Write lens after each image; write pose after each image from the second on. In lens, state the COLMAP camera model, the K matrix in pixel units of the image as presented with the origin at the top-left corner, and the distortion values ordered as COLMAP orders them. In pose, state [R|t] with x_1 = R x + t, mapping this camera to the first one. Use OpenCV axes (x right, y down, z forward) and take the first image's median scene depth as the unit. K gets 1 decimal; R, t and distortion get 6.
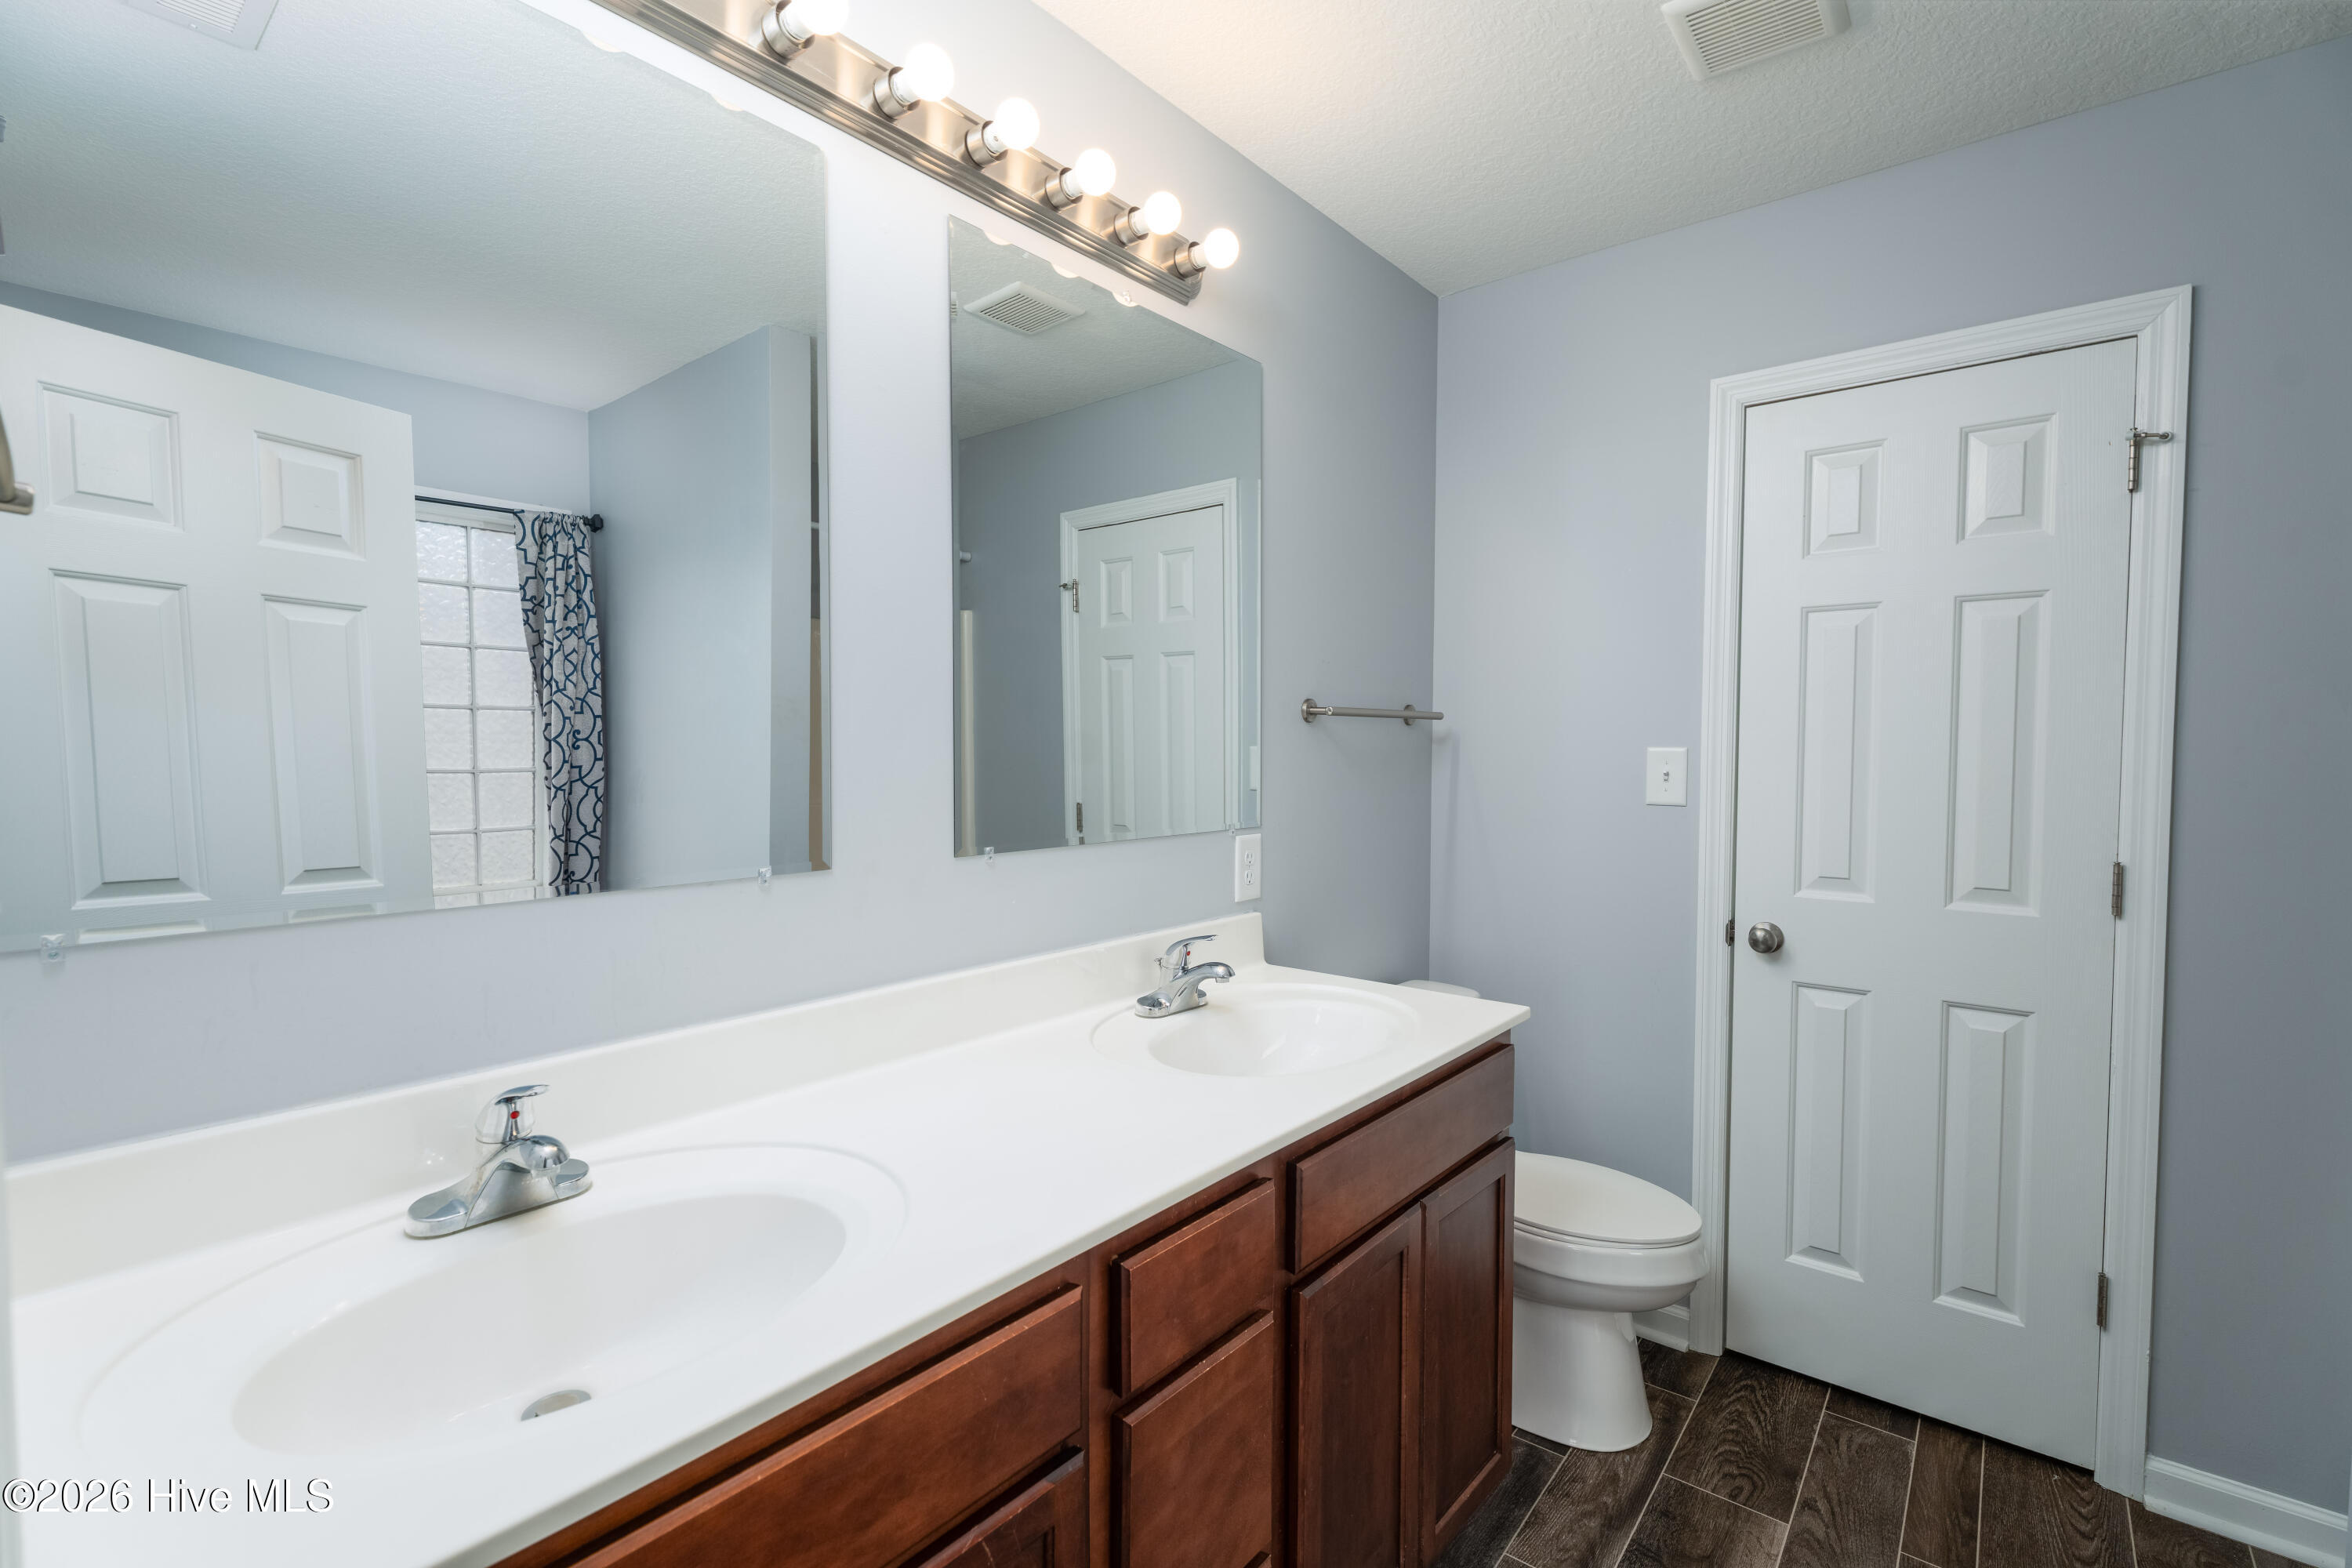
lens RADIAL K [[1051.3, 0, 1170.3], [0, 1051.3, 789.9], [0, 0, 1]] dist [0.003295, 0.000080]
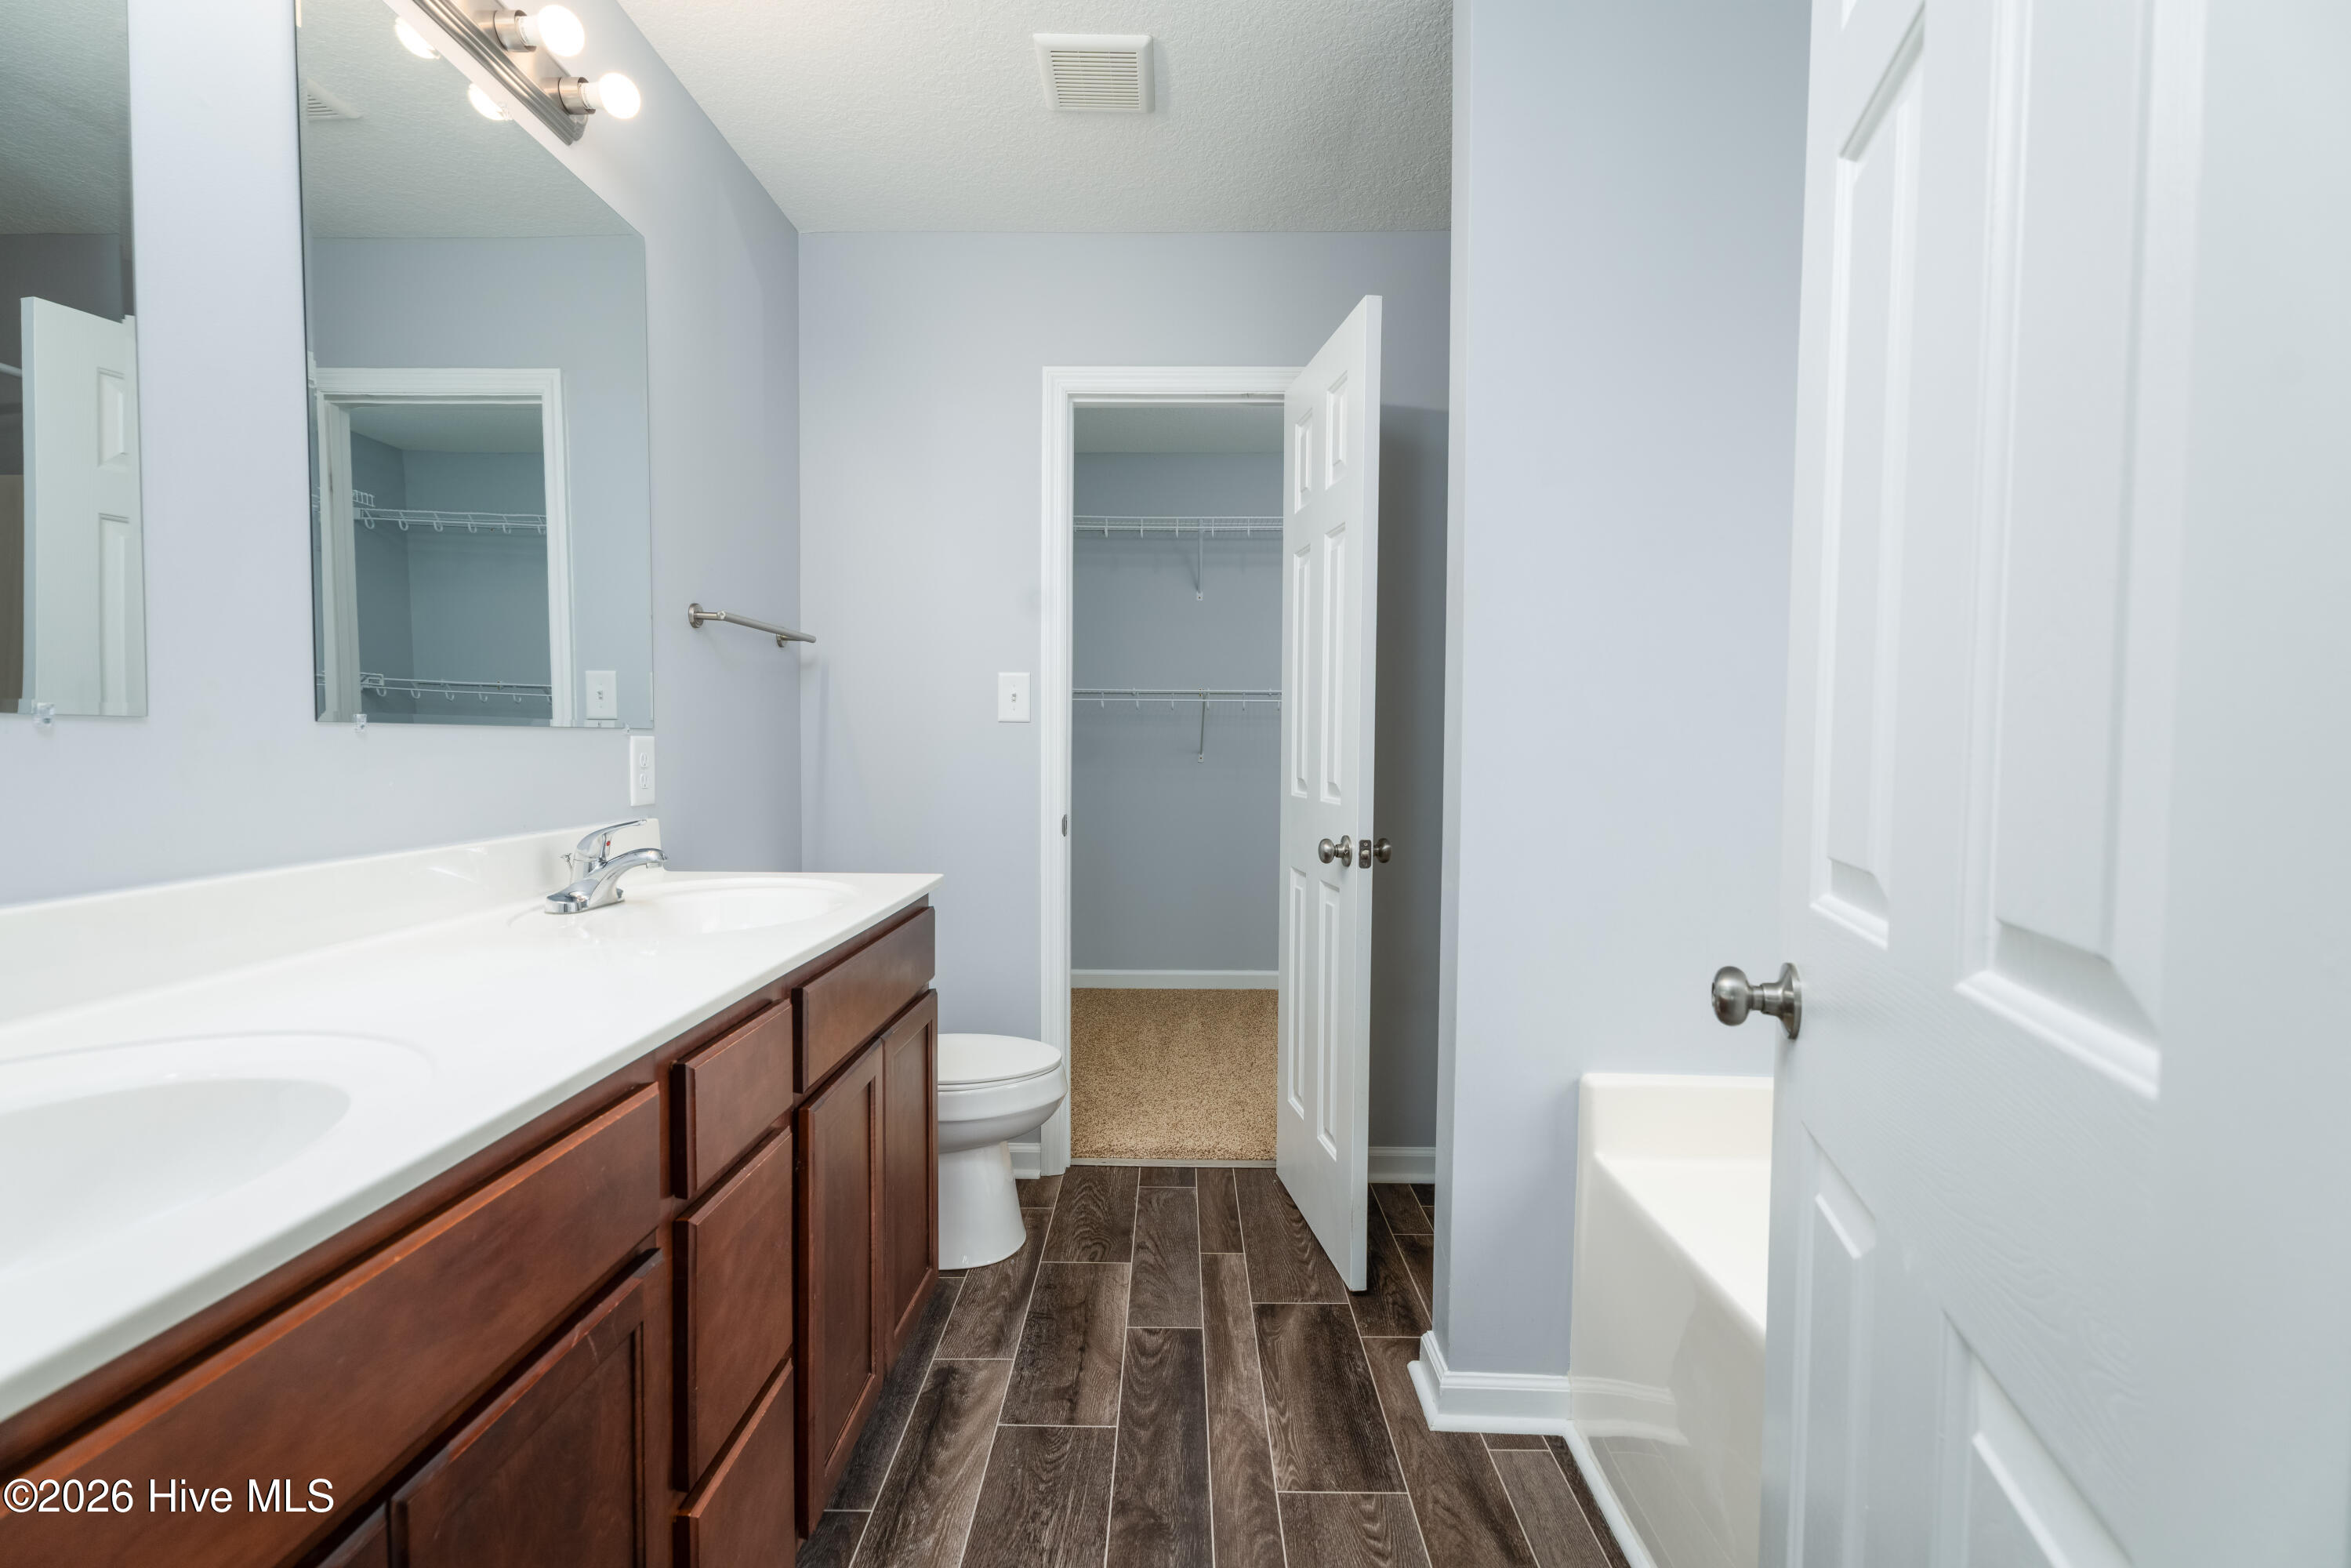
lens RADIAL K [[1050.9, 0, 1169.8], [0, 1050.9, 789.9], [0, 0, 1]] dist [0.003295, 0.000080]
pose [[0.781896, -0.024229, 0.622938, -0.165528], [0.020543, 0.999703, 0.013098, 0.101188], [-0.623071, 0.002556, 0.782161, -0.039663]]
